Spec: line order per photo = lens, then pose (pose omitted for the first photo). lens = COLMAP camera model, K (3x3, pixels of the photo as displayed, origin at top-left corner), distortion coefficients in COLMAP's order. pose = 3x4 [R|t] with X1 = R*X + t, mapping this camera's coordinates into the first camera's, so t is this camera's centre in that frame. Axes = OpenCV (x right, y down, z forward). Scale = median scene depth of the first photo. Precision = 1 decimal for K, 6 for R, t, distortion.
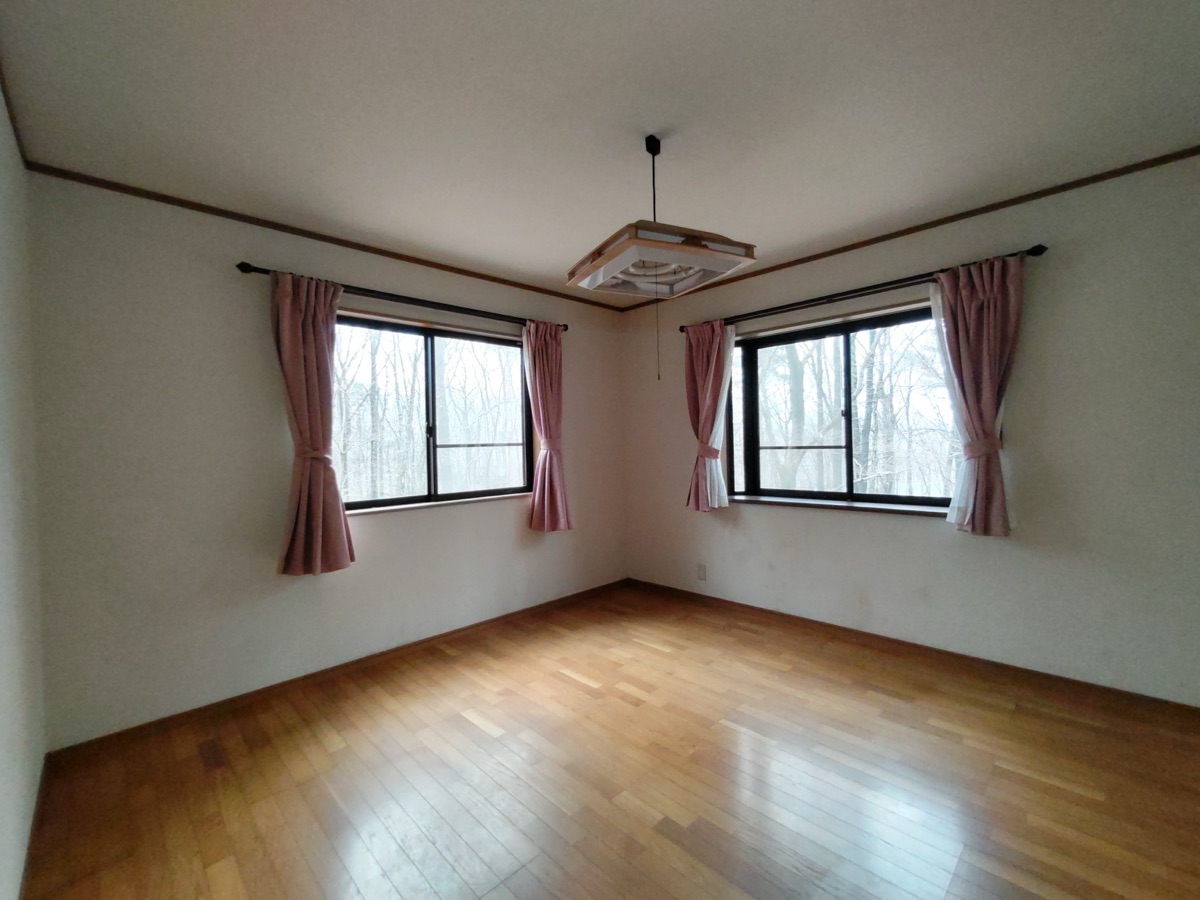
lens RADIAL K [[517.2, 0, 605.7], [0, 517.2, 454.7], [0, 0, 1]] dist [0.004369, 0.000882]
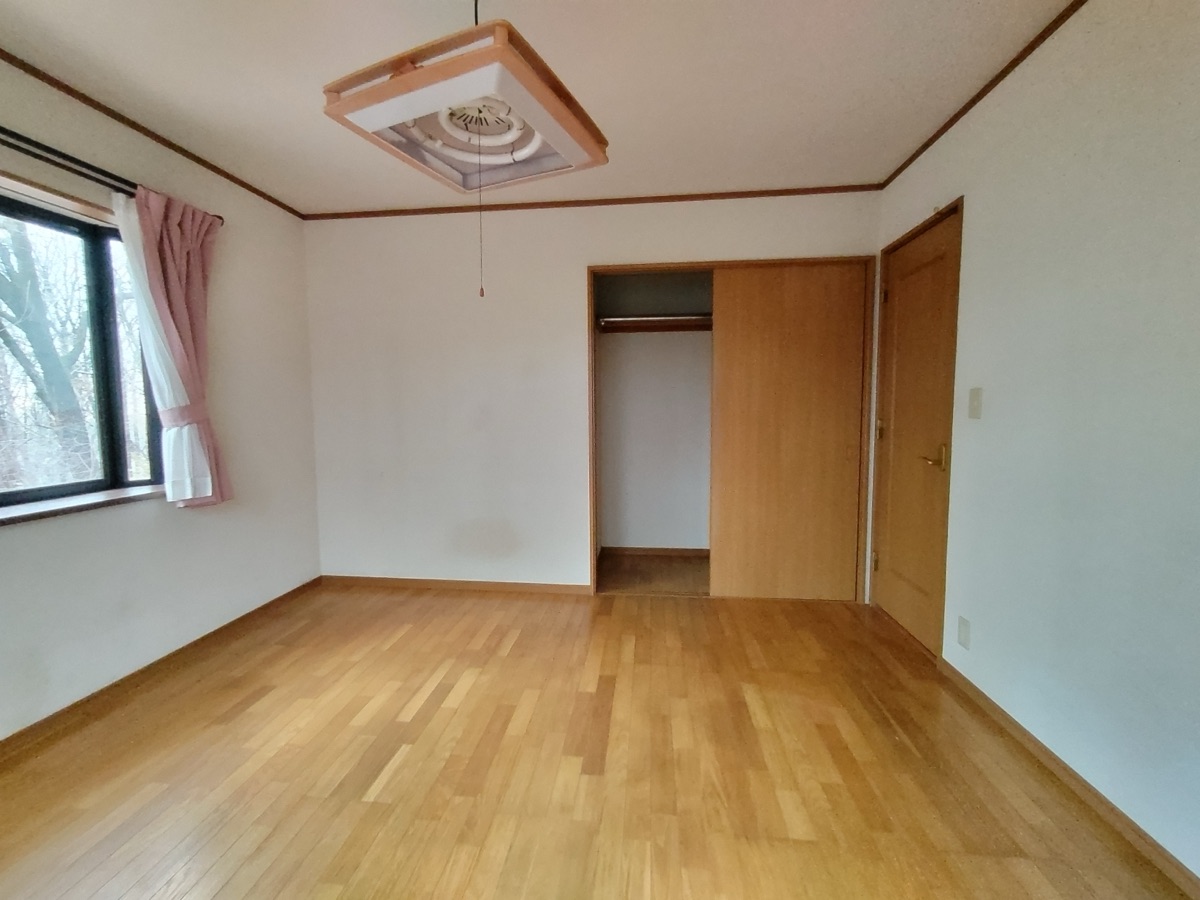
lens RADIAL K [[517.2, 0, 606.0], [0, 517.2, 450.6], [0, 0, 1]] dist [0.004369, 0.000882]
pose [[-0.647449, -0.030258, 0.761508, -0.467957], [0.043532, 0.996112, 0.076592, 0.030896], [-0.760865, 0.082739, -0.643614, 1.161457]]
